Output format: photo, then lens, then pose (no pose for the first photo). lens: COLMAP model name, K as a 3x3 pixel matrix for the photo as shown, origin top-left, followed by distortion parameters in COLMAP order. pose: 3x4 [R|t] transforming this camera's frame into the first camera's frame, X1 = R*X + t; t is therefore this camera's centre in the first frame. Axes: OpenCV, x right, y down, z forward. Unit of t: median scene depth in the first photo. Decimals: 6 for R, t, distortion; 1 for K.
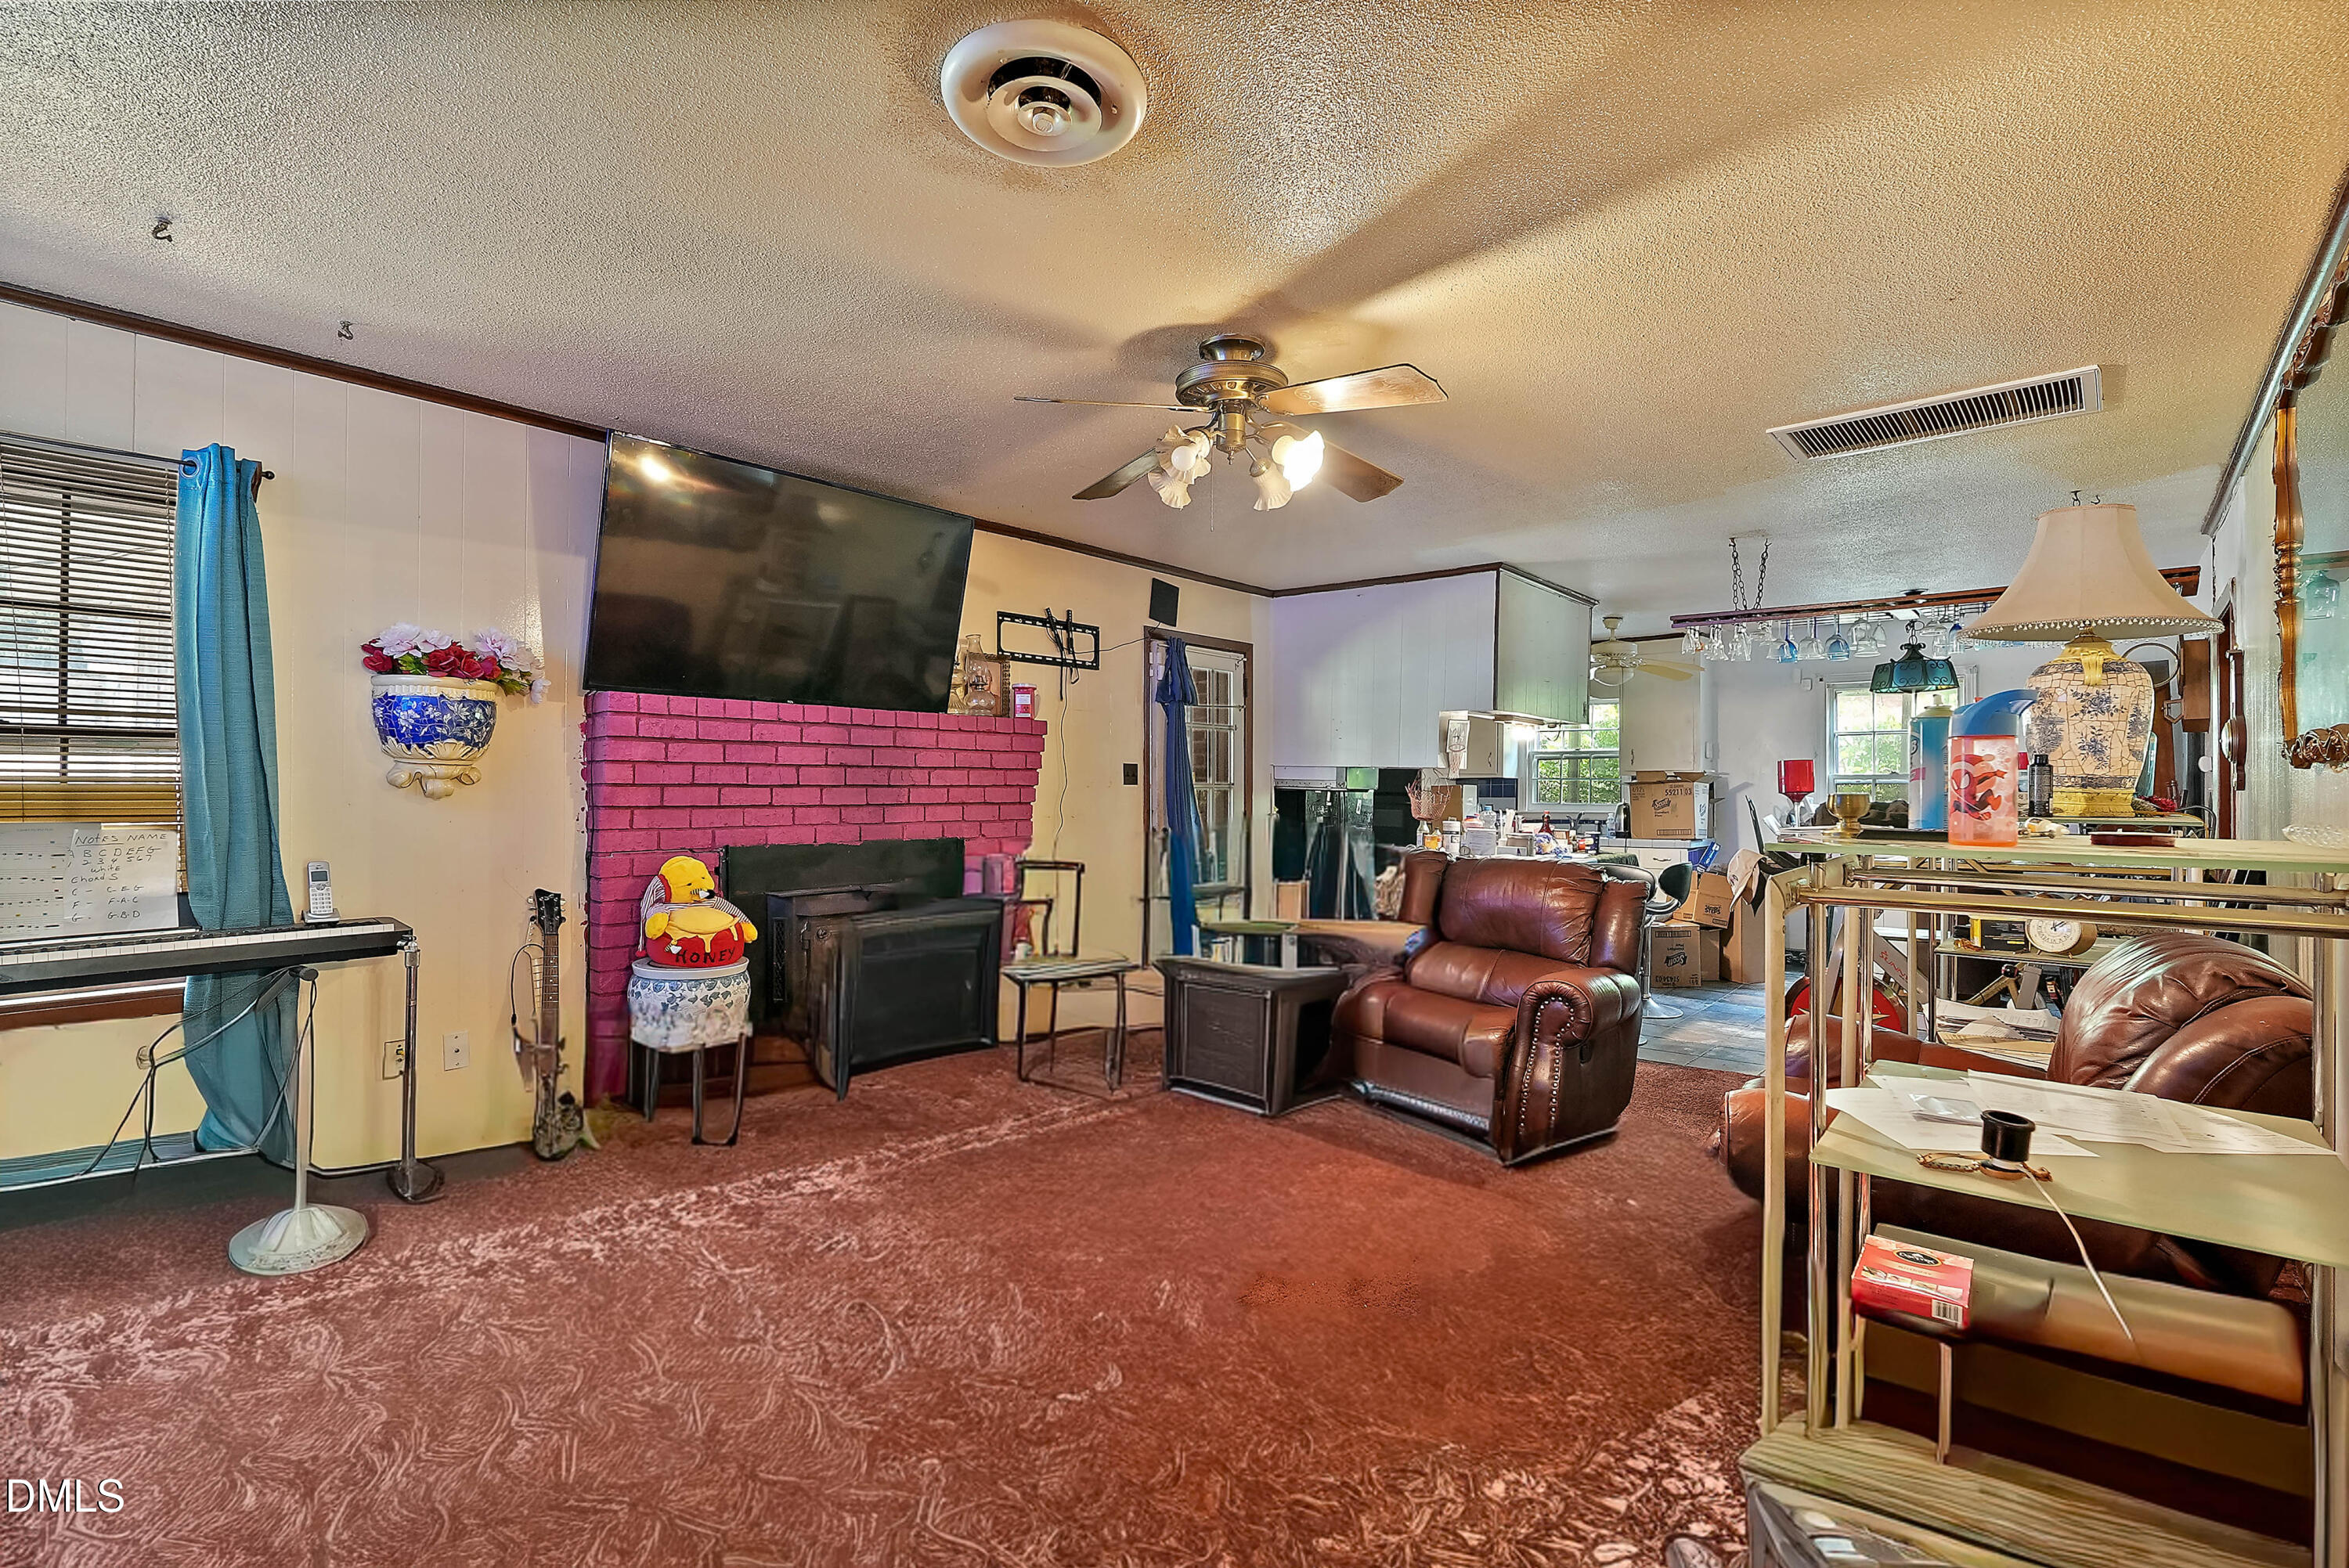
lens RADIAL K [[1078.6, 0, 1167.2], [0, 1078.6, 782.6], [0, 0, 1]] dist [-0.004461, -0.000797]
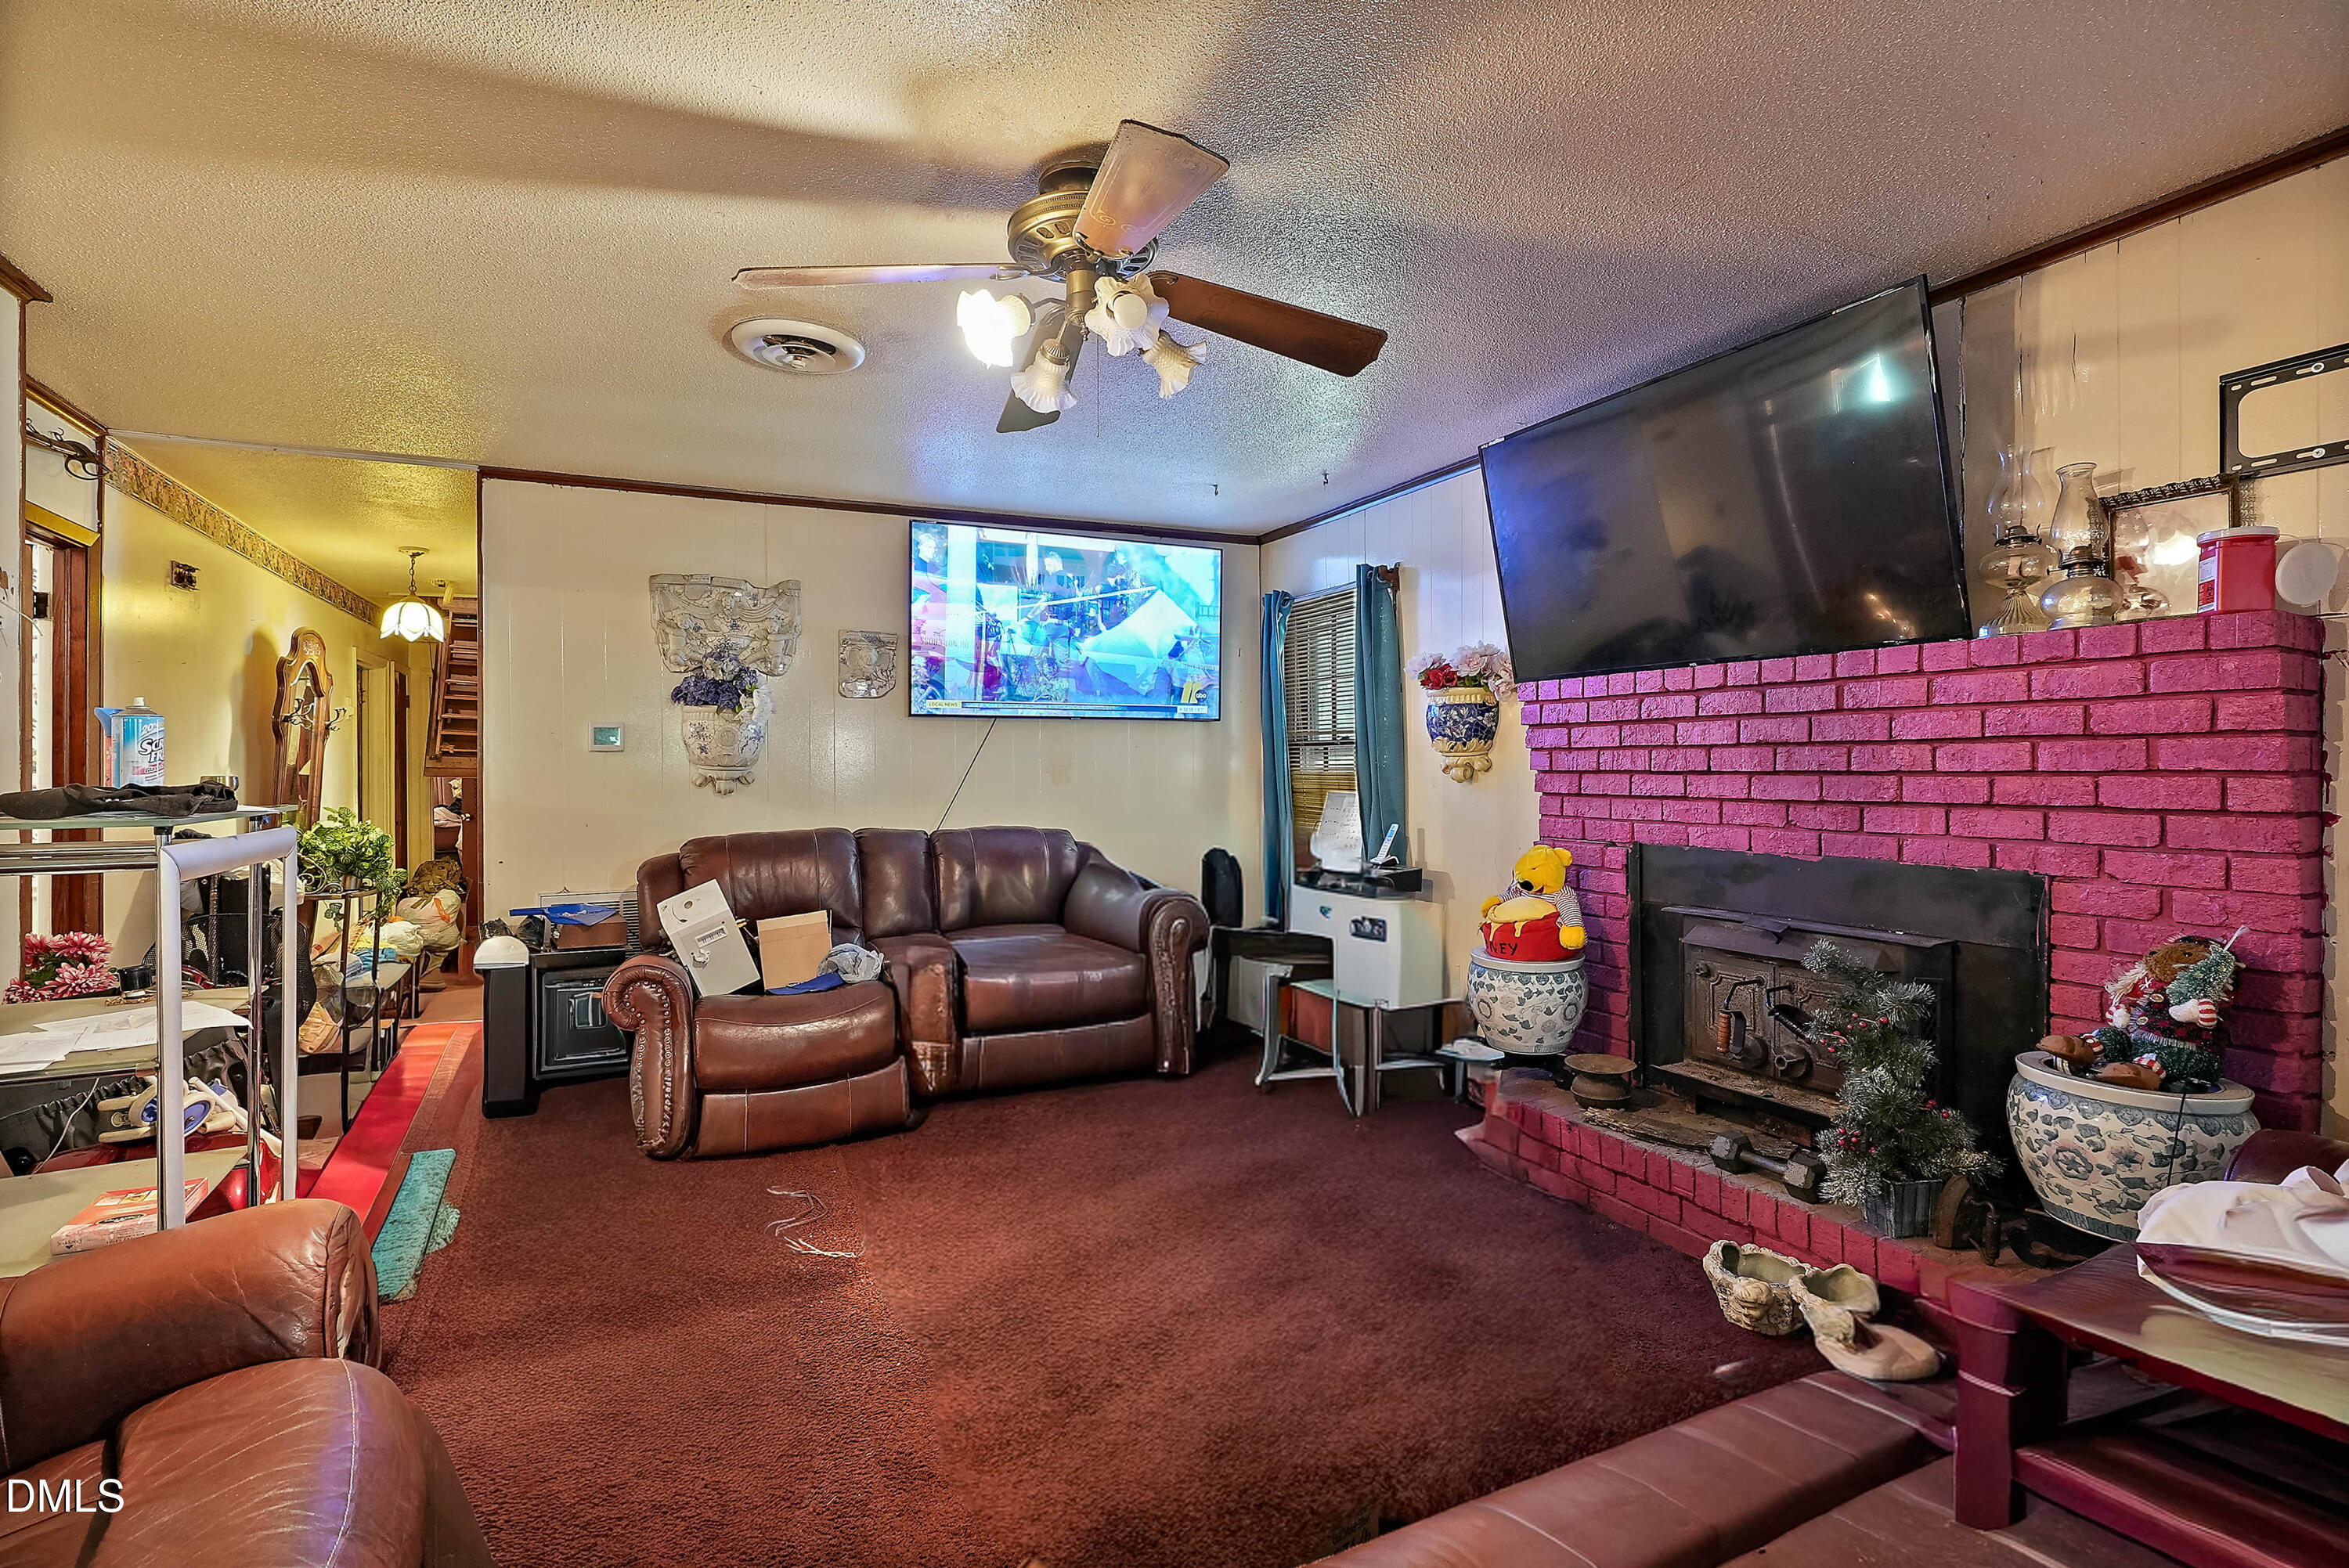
lens RADIAL K [[1078.6, 0, 1164.6], [0, 1078.6, 774.9], [0, 0, 1]] dist [-0.004461, -0.000797]
pose [[-0.396944, 0.002322, -0.917840, 0.504000], [0.003164, 0.999994, 0.001161, 0.002482], [0.917837, -0.002444, -0.396949, 0.938010]]
